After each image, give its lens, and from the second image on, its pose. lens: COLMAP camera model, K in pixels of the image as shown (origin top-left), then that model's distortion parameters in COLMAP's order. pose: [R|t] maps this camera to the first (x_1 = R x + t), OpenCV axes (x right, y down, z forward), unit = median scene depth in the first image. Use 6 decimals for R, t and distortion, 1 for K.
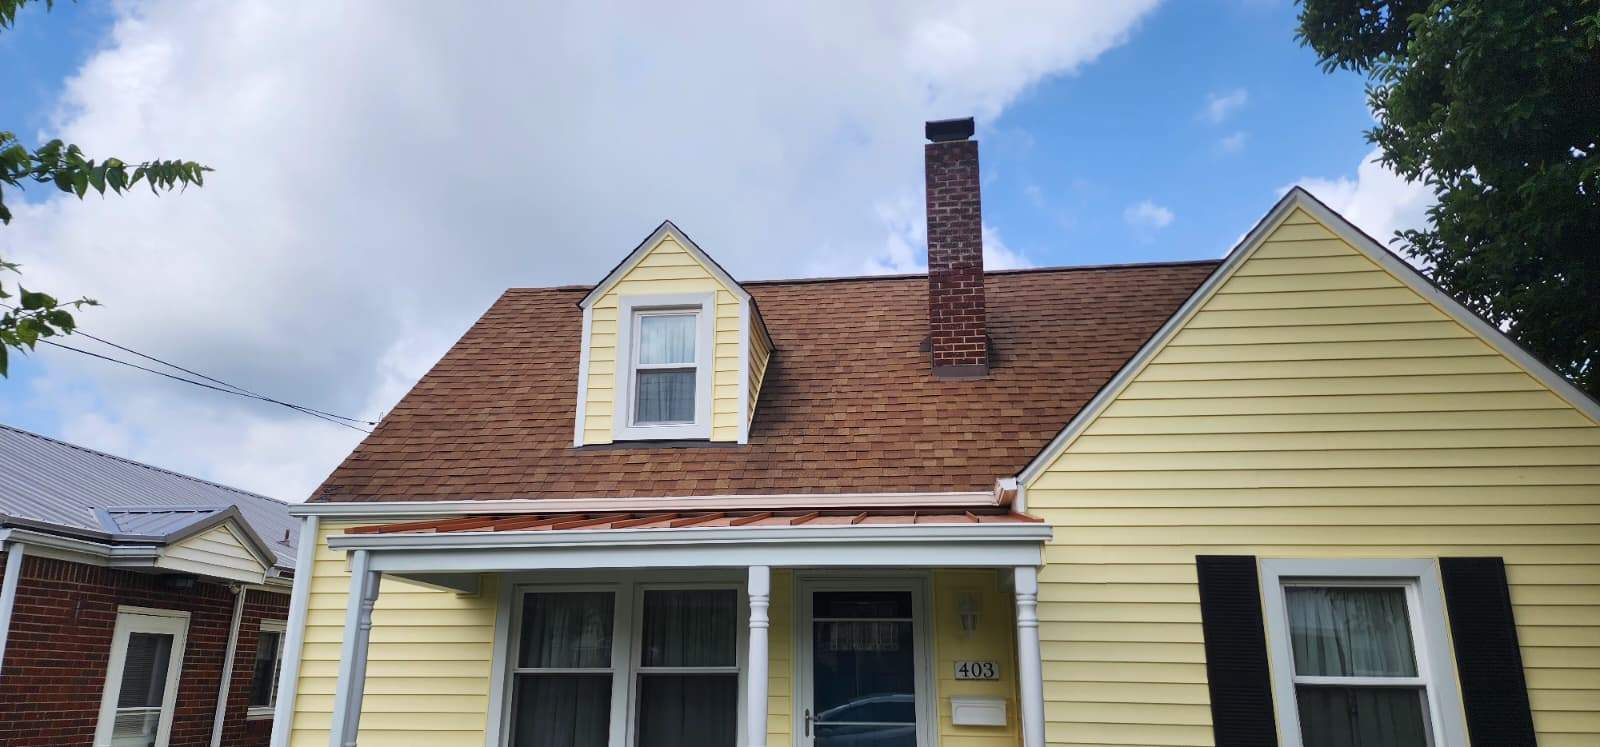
lens RADIAL K [[1049.6, 0, 783.9], [0, 1049.6, 373.2], [0, 0, 1]] dist [0.152962, -0.208979]
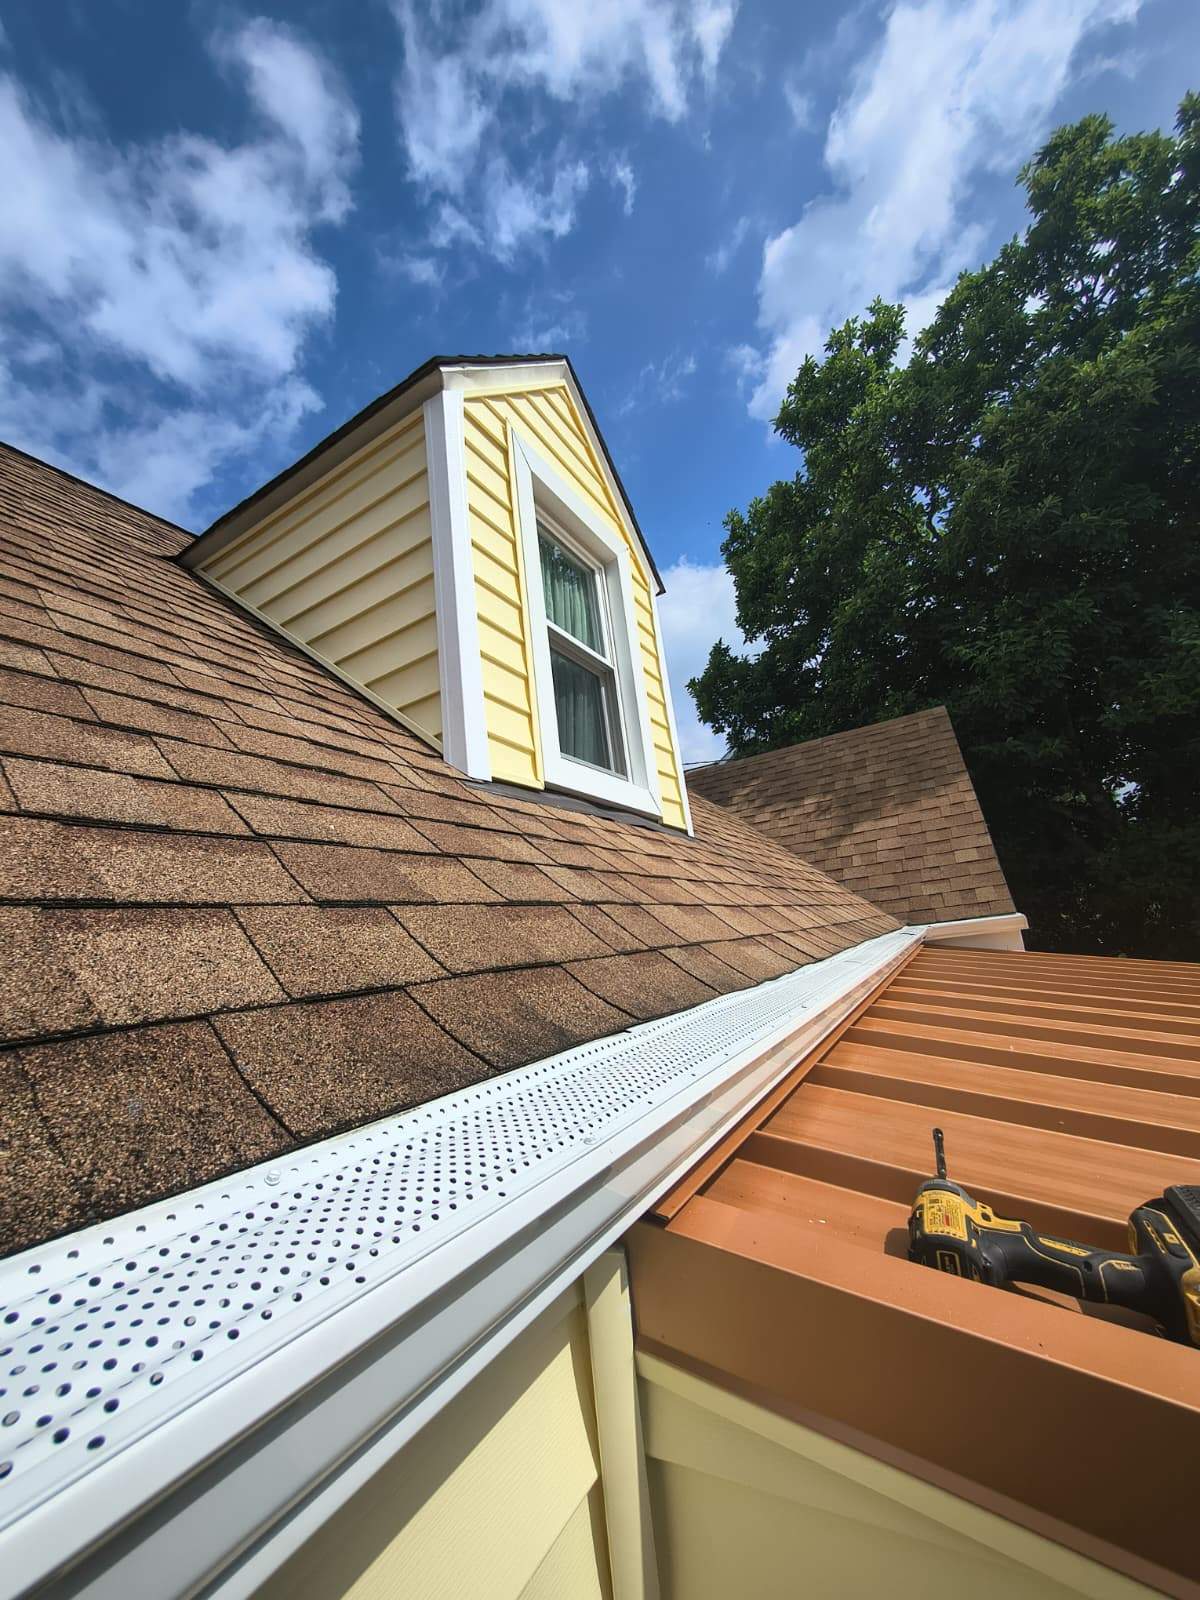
lens RADIAL K [[610.3, 0, 600.0], [0, 610.3, 800.0], [0, 0, 1]] dist [-0.000091, -0.000008]
pose [[0.390286, 0.168096, 0.905218, -0.336002], [-0.142169, 0.982403, -0.121132, 0.090856], [-0.909651, -0.081418, 0.407316, 0.887996]]
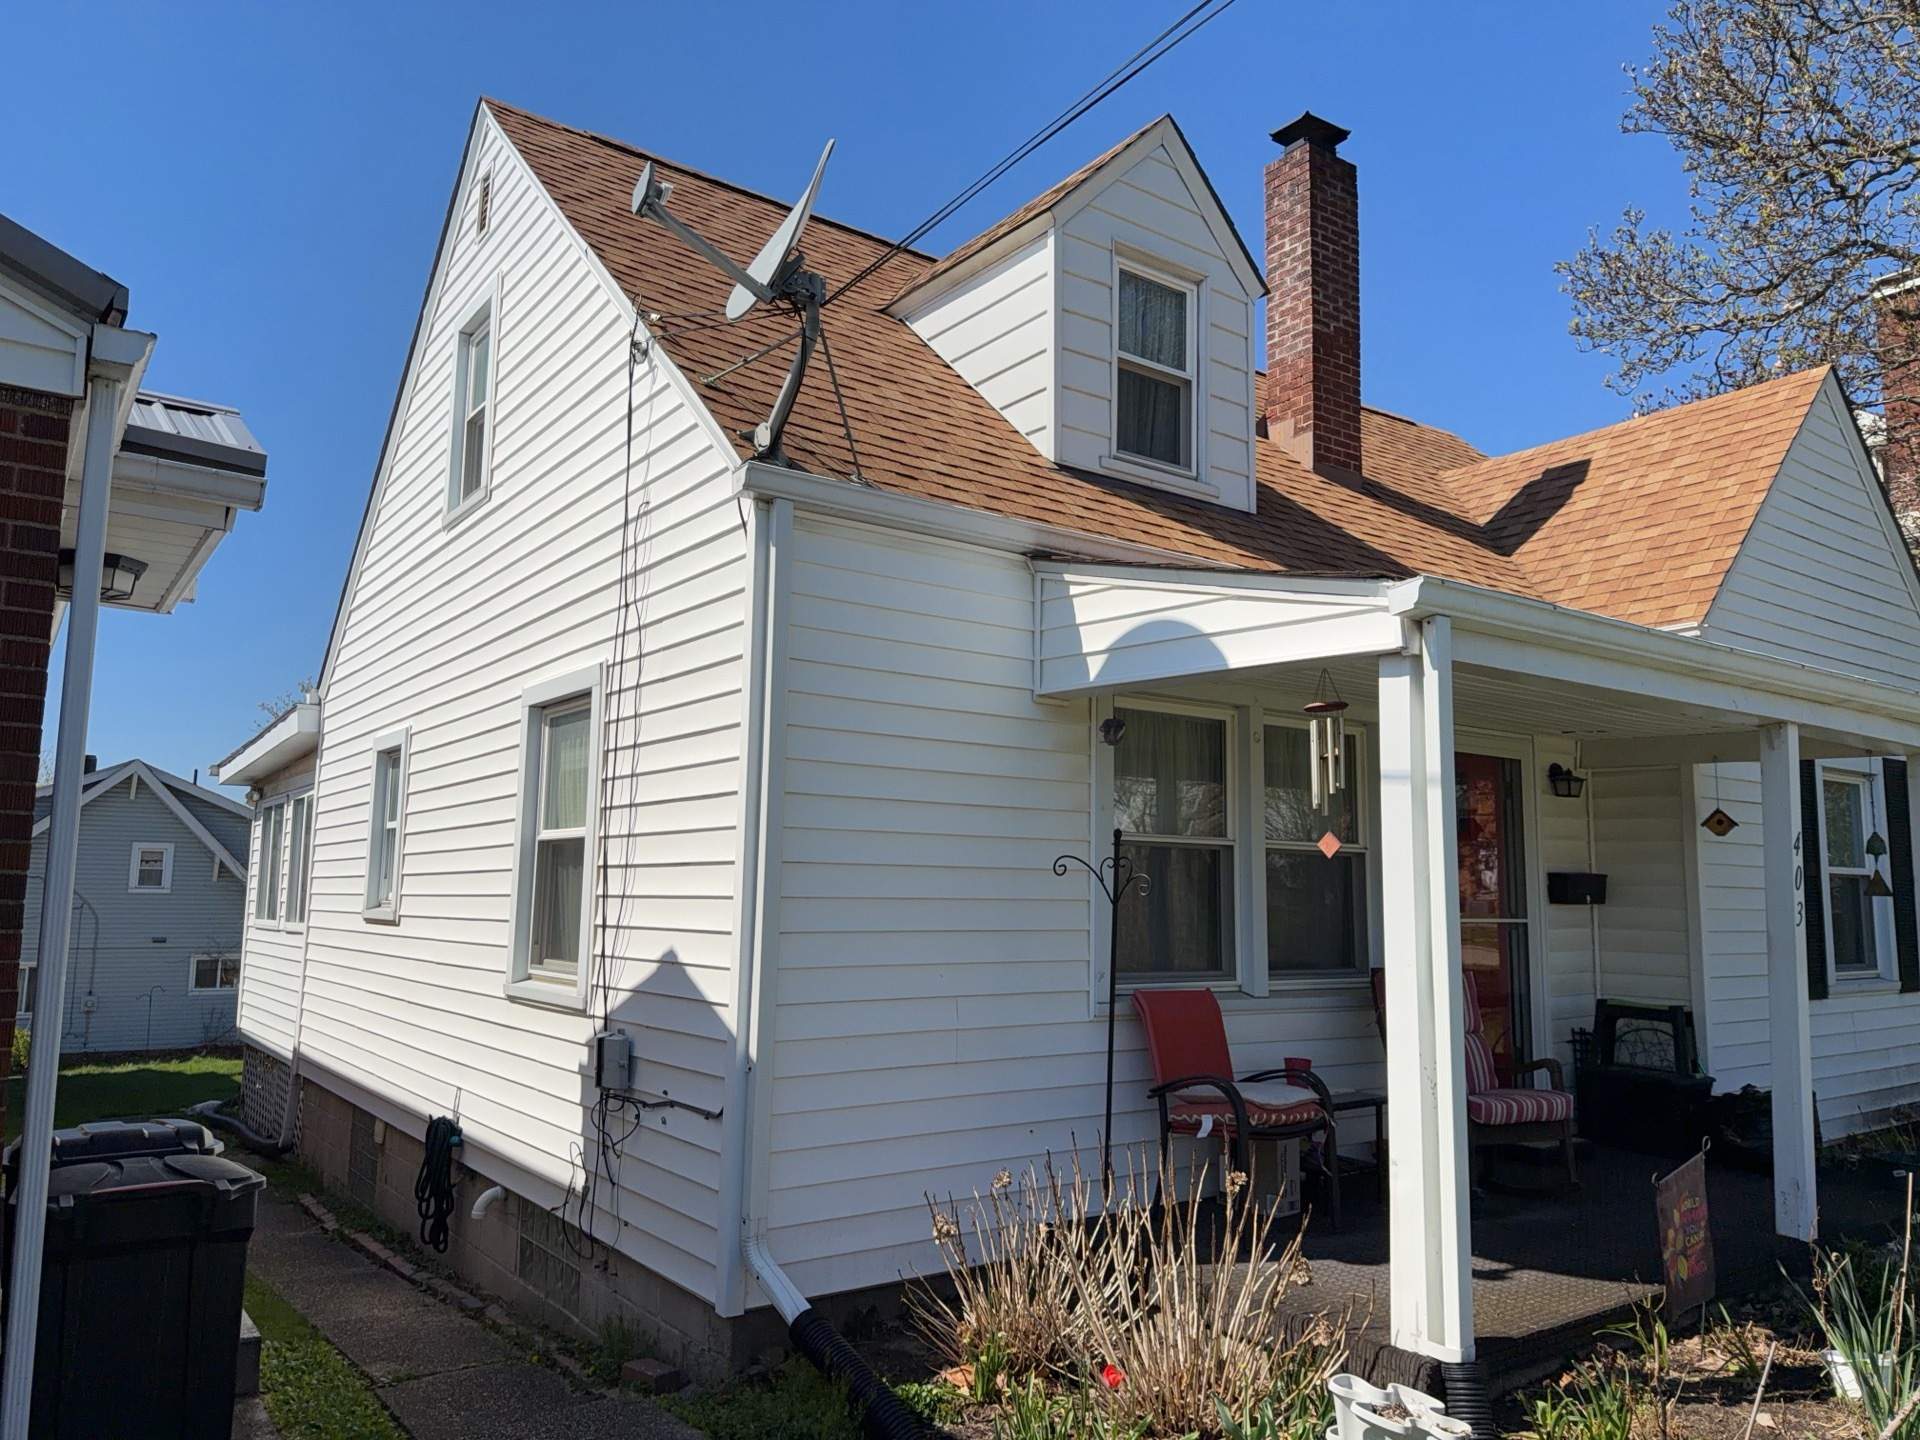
lens RADIAL K [[1345.6, 0, 937.9], [0, 1345.6, 725.2], [0, 0, 1]] dist [0.070440, -0.099401]
pose [[0.729797, 0.088749, 0.677879, -0.718692], [-0.198900, 0.976210, 0.086327, 0.154400], [-0.654091, -0.197831, 0.730088, 0.476104]]
